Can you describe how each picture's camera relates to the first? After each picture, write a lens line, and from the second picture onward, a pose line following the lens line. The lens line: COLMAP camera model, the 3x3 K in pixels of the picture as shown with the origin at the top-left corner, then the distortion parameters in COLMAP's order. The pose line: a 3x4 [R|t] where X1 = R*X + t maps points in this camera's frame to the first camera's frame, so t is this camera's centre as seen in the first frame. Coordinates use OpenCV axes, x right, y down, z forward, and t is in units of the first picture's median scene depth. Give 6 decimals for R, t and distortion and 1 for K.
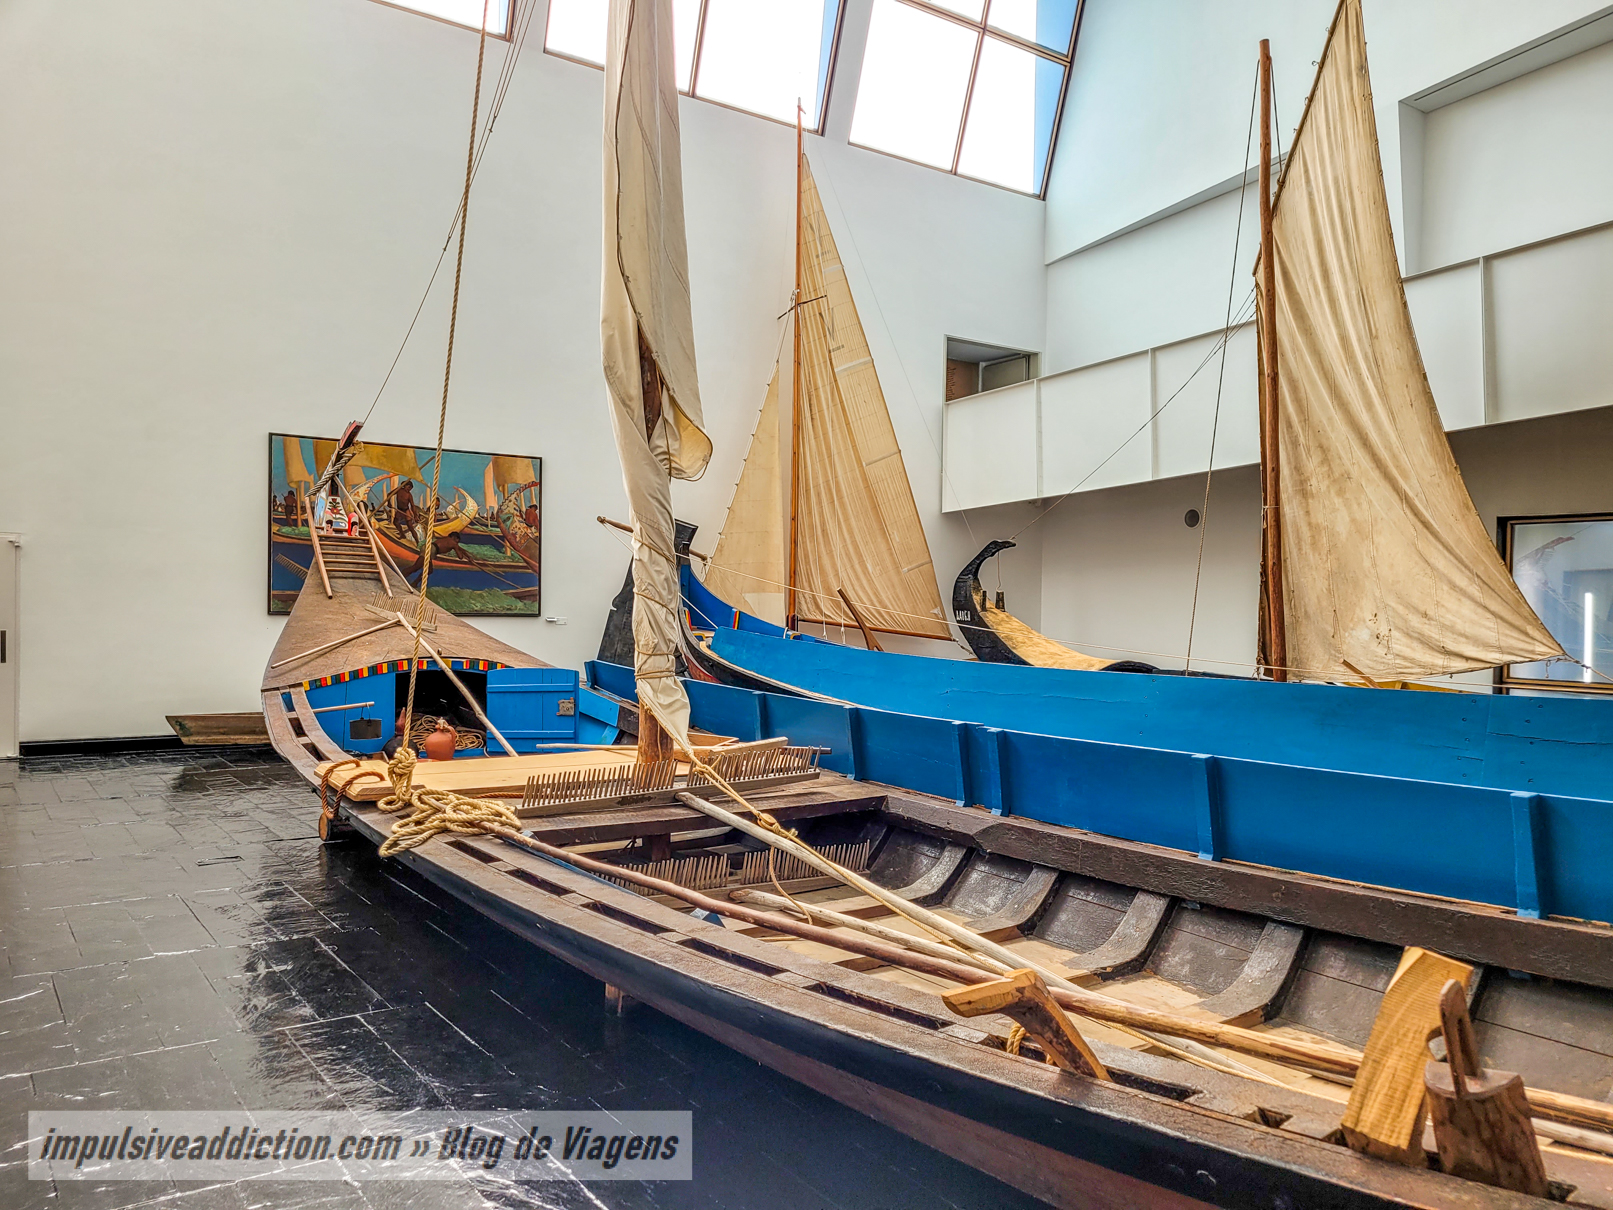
lens RADIAL K [[1217.8, 0, 805.7], [0, 1217.8, 608.7], [0, 0, 1]] dist [-0.002104, -0.005923]
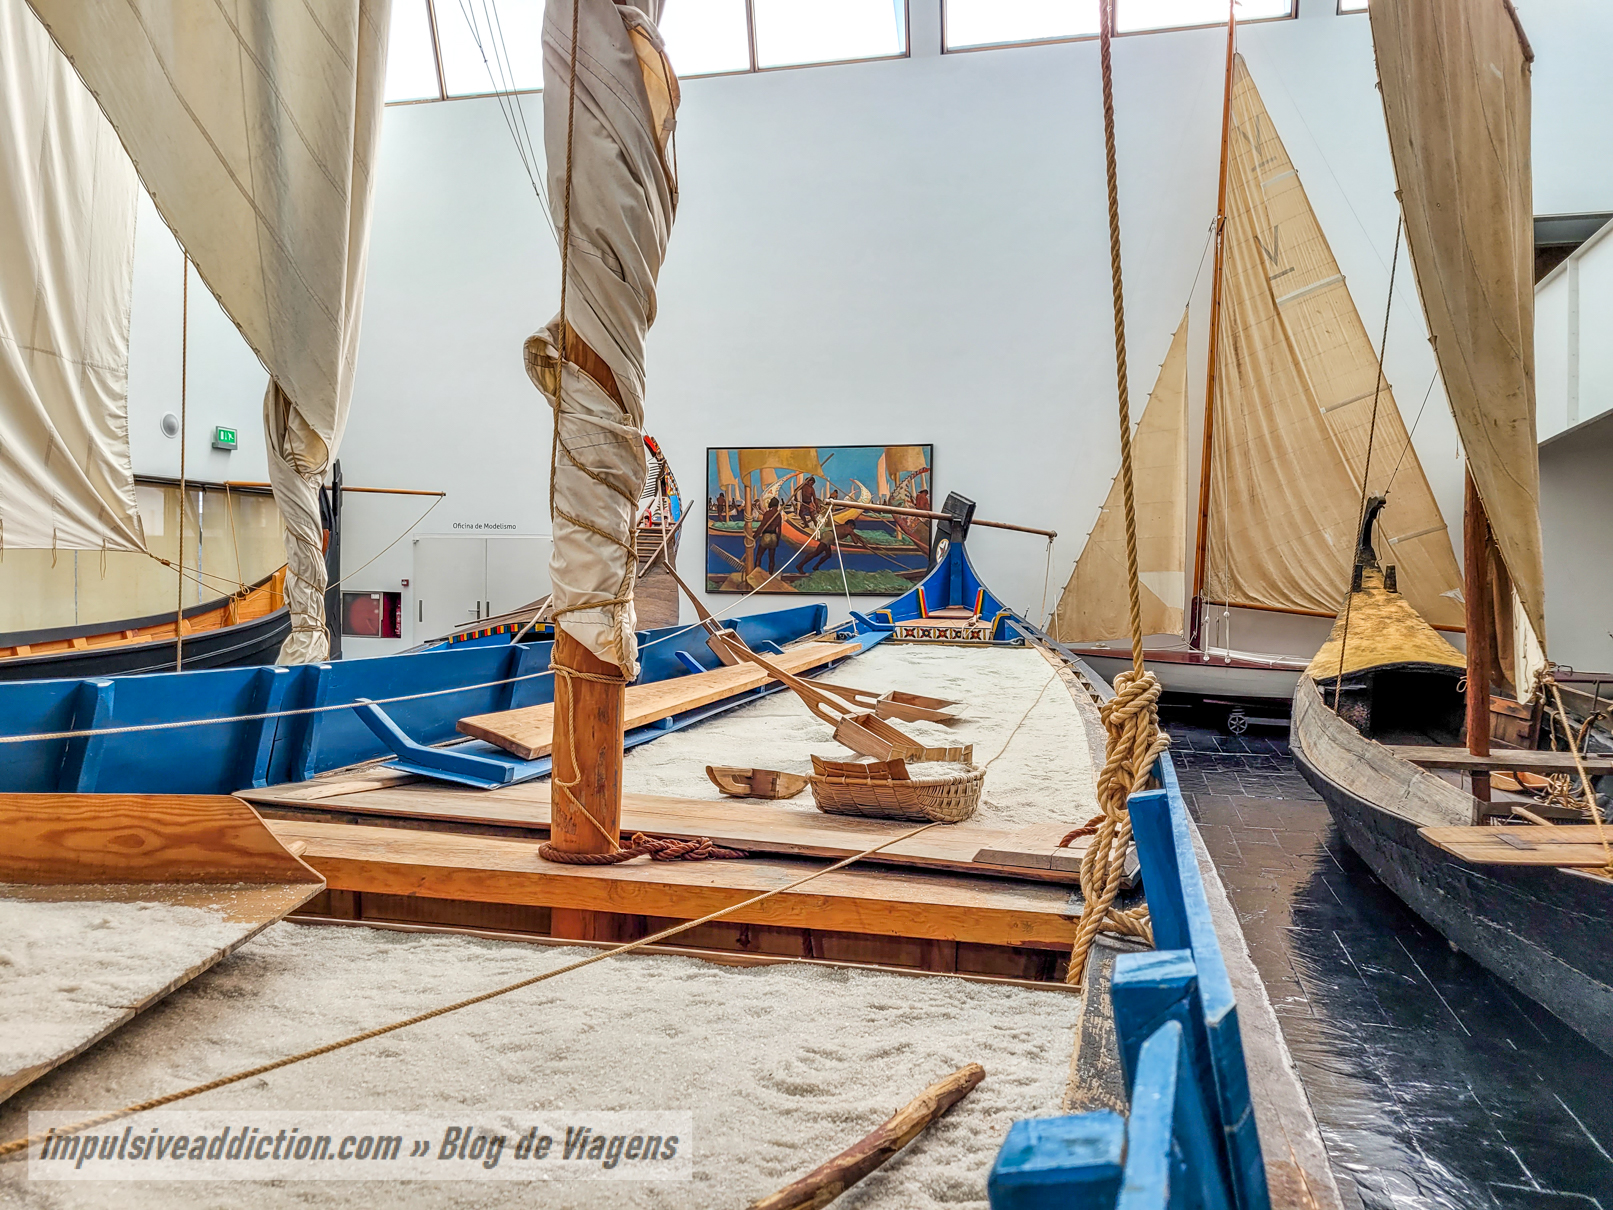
lens RADIAL K [[1217.8, 0, 805.4], [0, 1217.8, 598.8], [0, 0, 1]] dist [-0.002104, -0.005923]
pose [[0.622755, 0.006703, -0.782388, 0.493235], [-0.003491, 0.999977, 0.005789, 0.002374], [0.782409, -0.000874, 0.622764, 0.247399]]
